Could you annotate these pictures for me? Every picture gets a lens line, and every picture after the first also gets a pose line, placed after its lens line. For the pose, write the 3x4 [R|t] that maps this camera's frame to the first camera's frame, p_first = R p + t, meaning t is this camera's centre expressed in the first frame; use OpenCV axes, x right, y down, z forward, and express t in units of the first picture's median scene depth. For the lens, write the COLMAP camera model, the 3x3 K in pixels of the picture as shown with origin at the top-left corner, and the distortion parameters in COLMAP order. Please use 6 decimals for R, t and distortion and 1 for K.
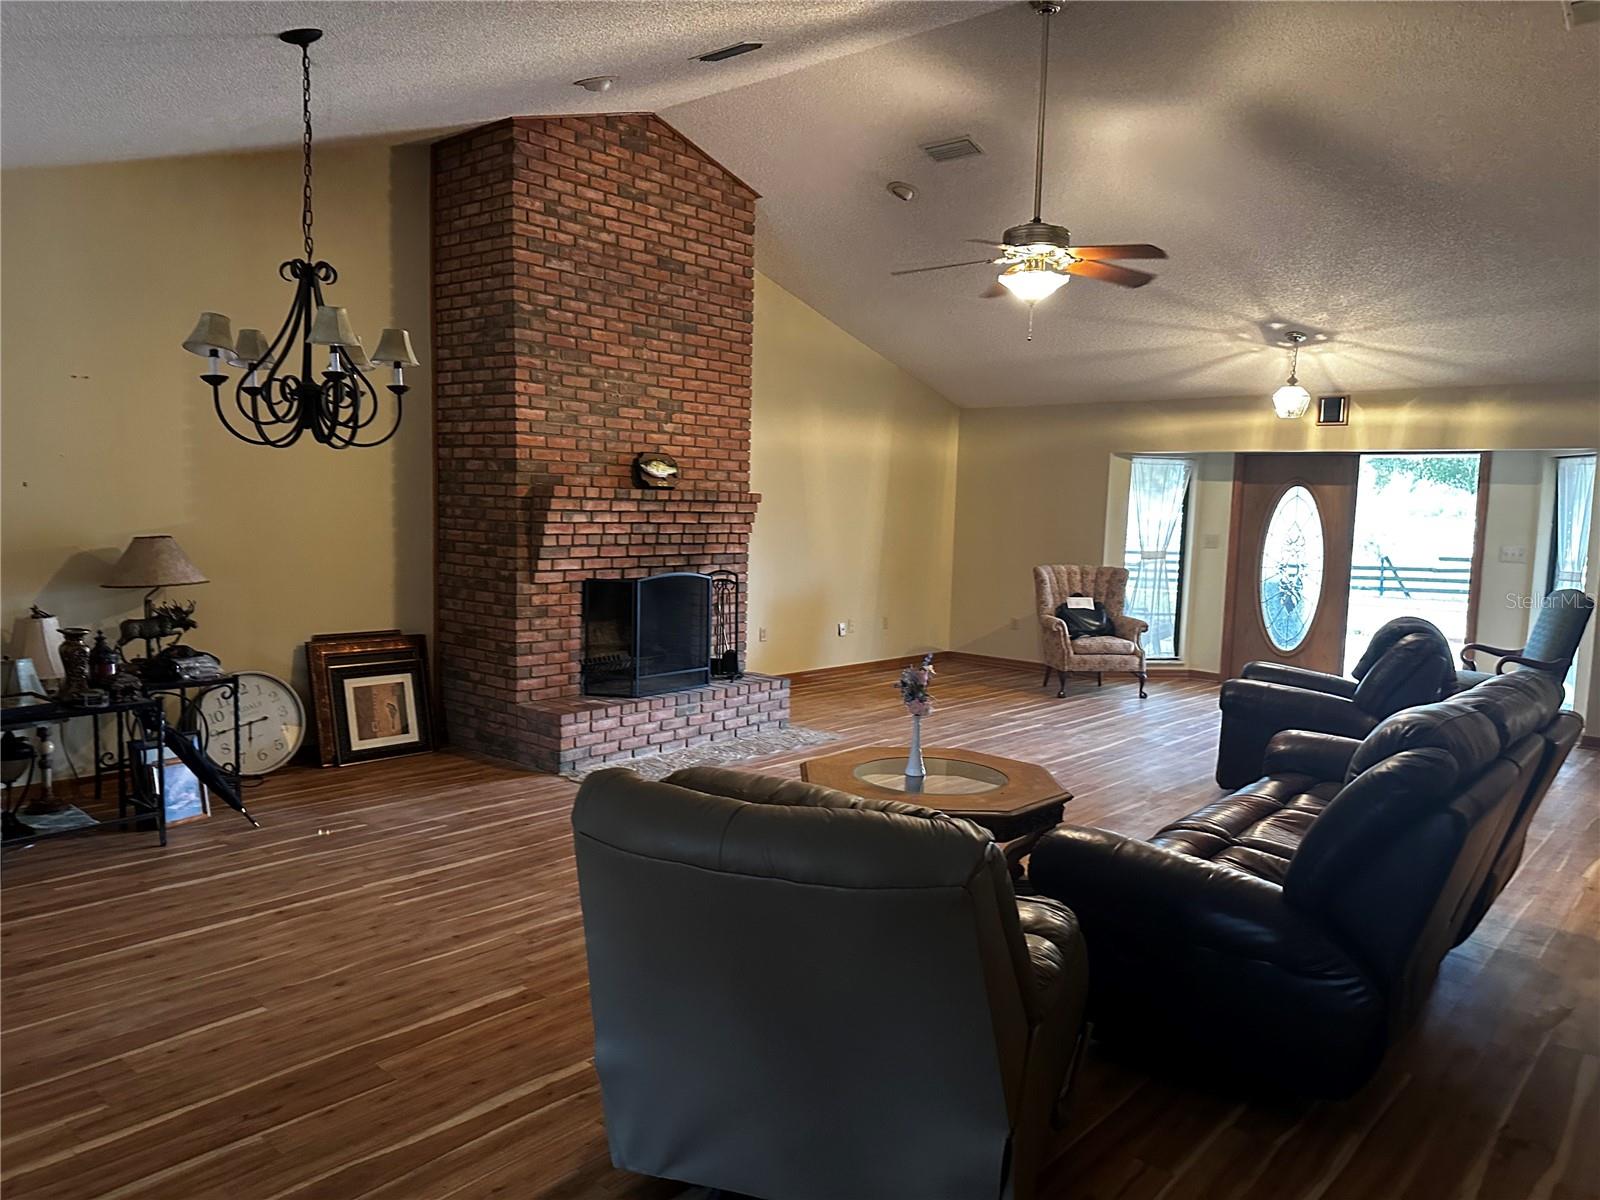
lens RADIAL K [[1132.2, 0, 799.5], [0, 1132.2, 603.4], [0, 0, 1]] dist [0.000534, 0.000063]
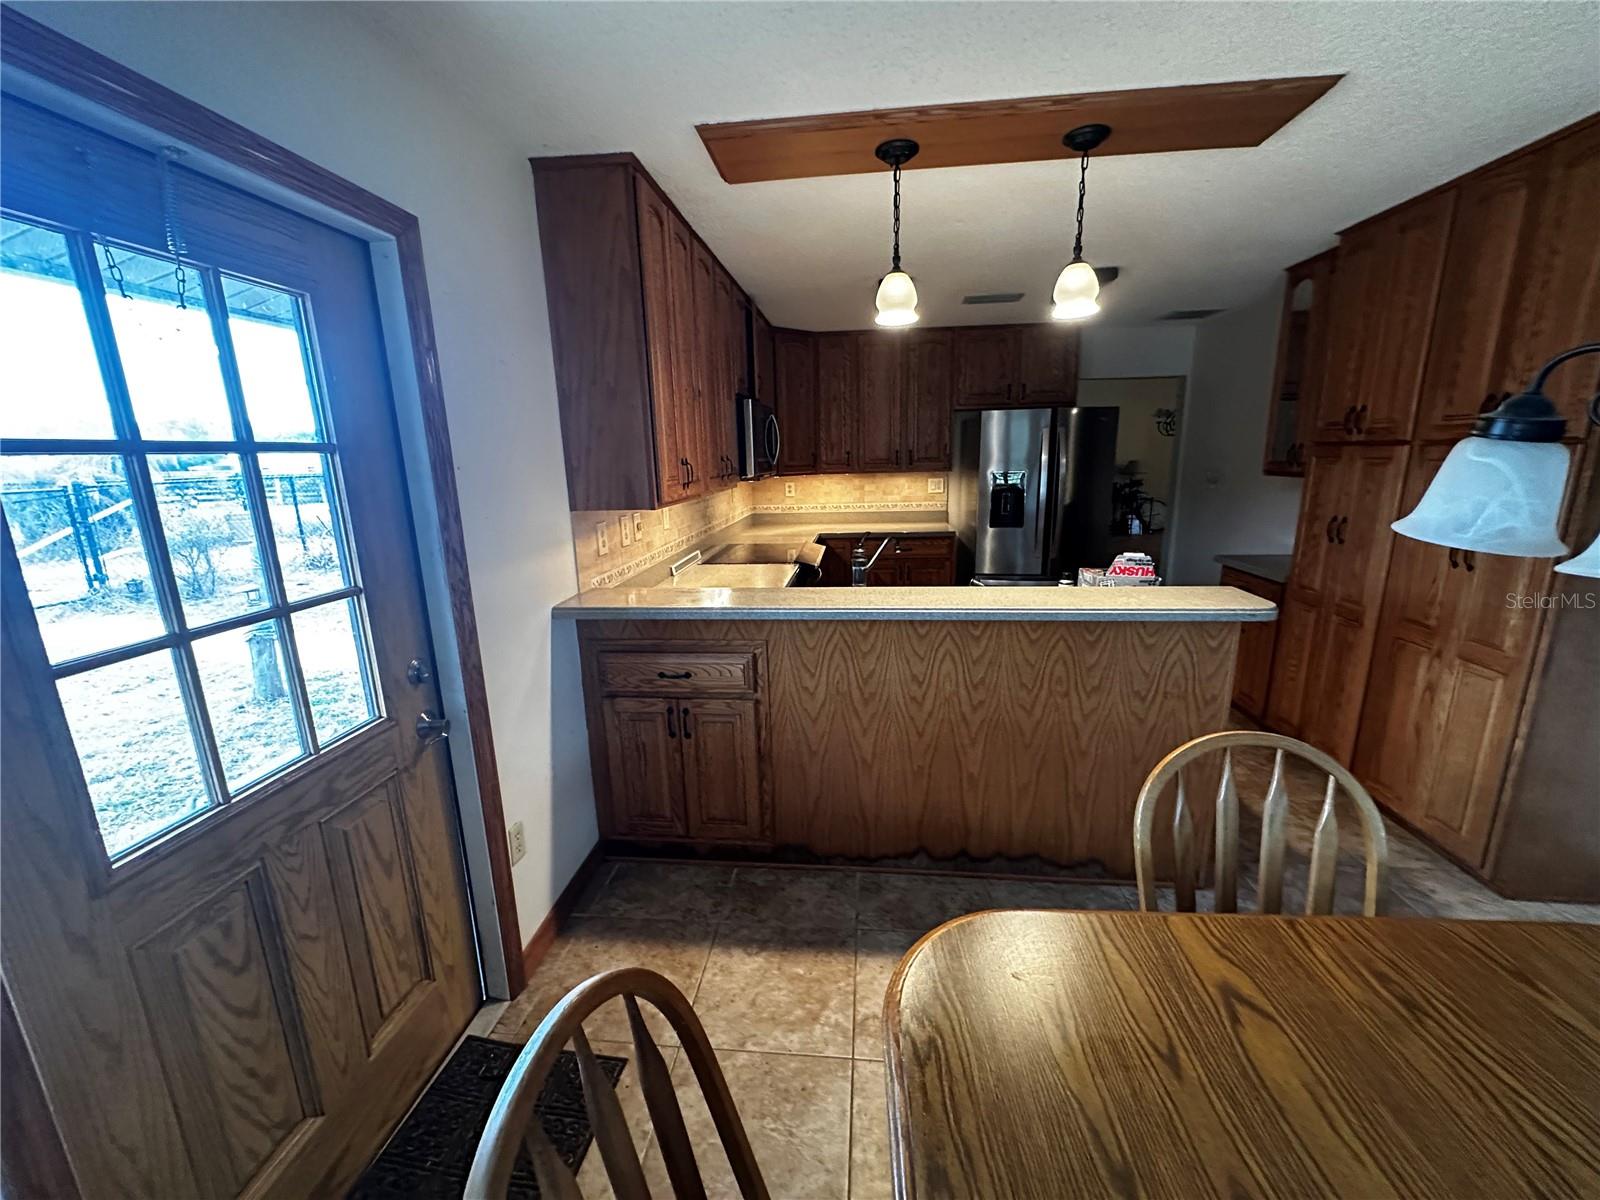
lens RADIAL K [[638.0, 0, 801.2], [0, 638.0, 599.0], [0, 0, 1]] dist [0.003326, 0.000302]
pose [[0.575941, 0.142331, -0.805005, 0.554373], [-0.033485, 0.988008, 0.150731, 0.114007], [0.816805, -0.059857, 0.573800, -1.131692]]
